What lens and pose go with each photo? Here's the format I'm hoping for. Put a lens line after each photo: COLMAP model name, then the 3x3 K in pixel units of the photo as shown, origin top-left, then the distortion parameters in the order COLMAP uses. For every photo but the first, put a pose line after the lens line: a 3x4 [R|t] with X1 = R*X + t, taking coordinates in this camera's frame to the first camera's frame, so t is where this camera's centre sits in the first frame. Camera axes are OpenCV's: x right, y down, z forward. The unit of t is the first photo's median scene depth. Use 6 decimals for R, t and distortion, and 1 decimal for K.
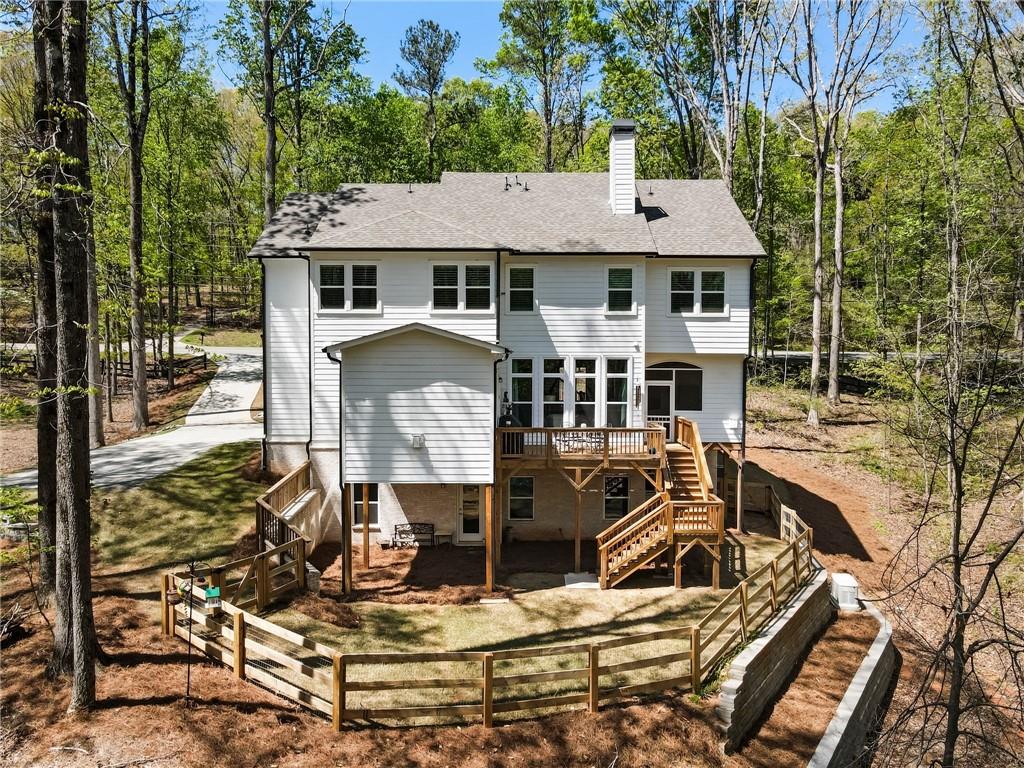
lens RADIAL K [[752.5, 0, 511.7], [0, 752.5, 388.6], [0, 0, 1]] dist [0.026806, 0.004007]
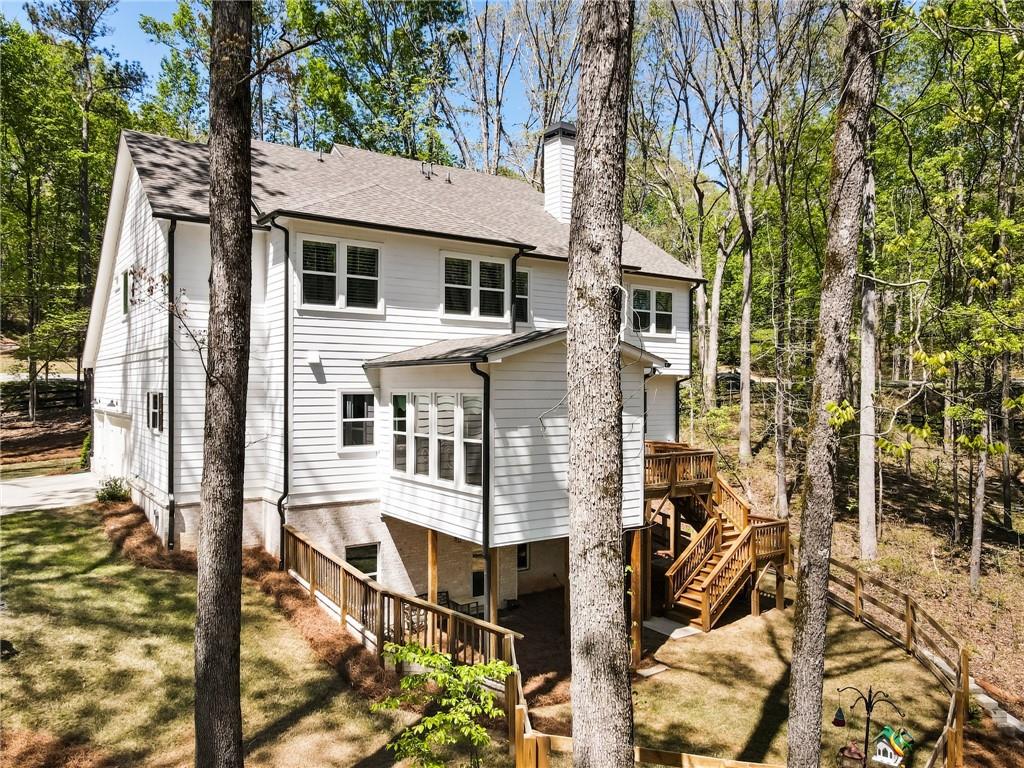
lens RADIAL K [[752.5, 0, 511.7], [0, 752.5, 388.6], [0, 0, 1]] dist [0.026806, 0.004007]
pose [[0.816560, -0.000673, 0.577261, -0.497209], [0.024913, 0.999109, -0.034076, 0.000792], [-0.576723, 0.042206, 0.815849, 0.327598]]
